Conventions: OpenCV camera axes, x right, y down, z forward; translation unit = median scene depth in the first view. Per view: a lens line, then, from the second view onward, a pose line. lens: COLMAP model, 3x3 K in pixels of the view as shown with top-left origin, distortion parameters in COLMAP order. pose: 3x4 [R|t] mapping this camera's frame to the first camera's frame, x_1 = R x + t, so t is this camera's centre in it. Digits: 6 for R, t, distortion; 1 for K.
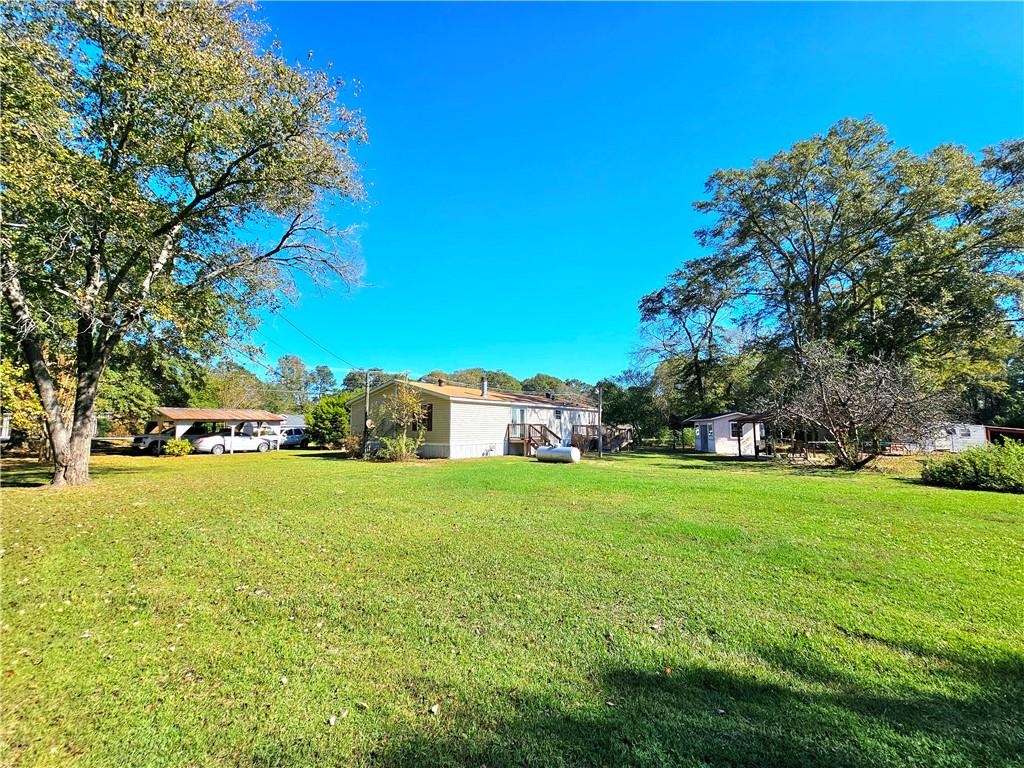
lens RADIAL K [[408.2, 0, 529.9], [0, 408.2, 386.4], [0, 0, 1]] dist [0.000619, 0.000038]
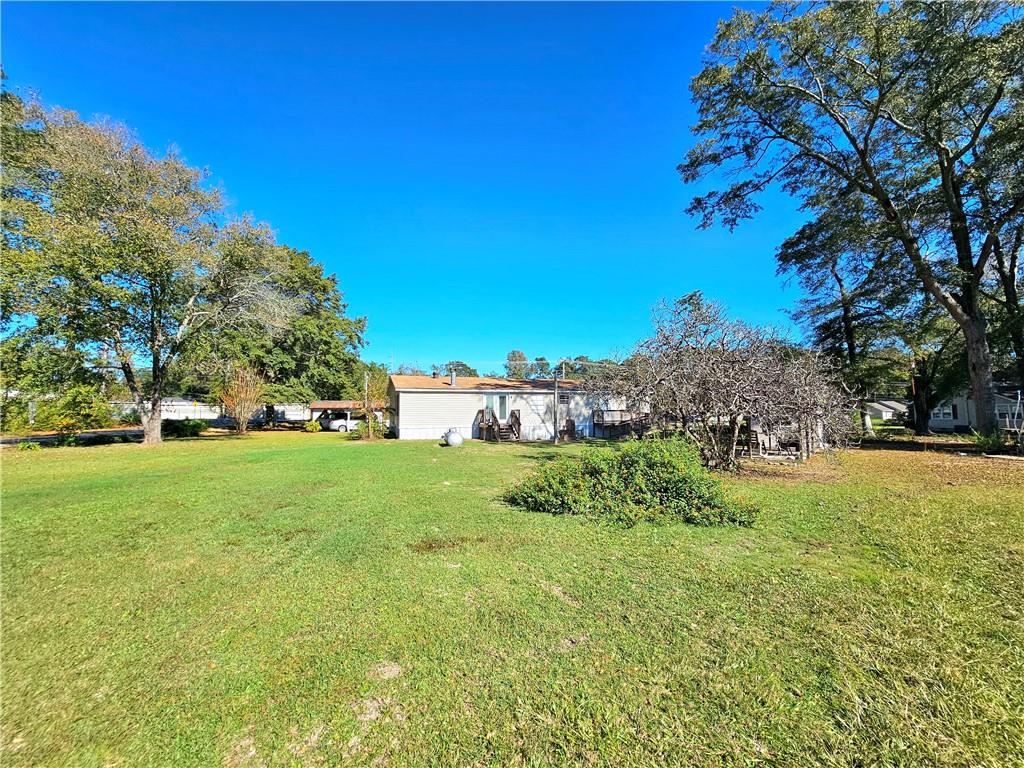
lens RADIAL K [[413.3, 0, 510.9], [0, 413.3, 380.7], [0, 0, 1]] dist [0.001407, 0.000095]
pose [[0.822903, -0.046485, -0.566278, 0.577897], [0.059750, 0.998201, 0.004888, 0.013092], [0.565032, -0.037857, 0.824200, 0.137418]]
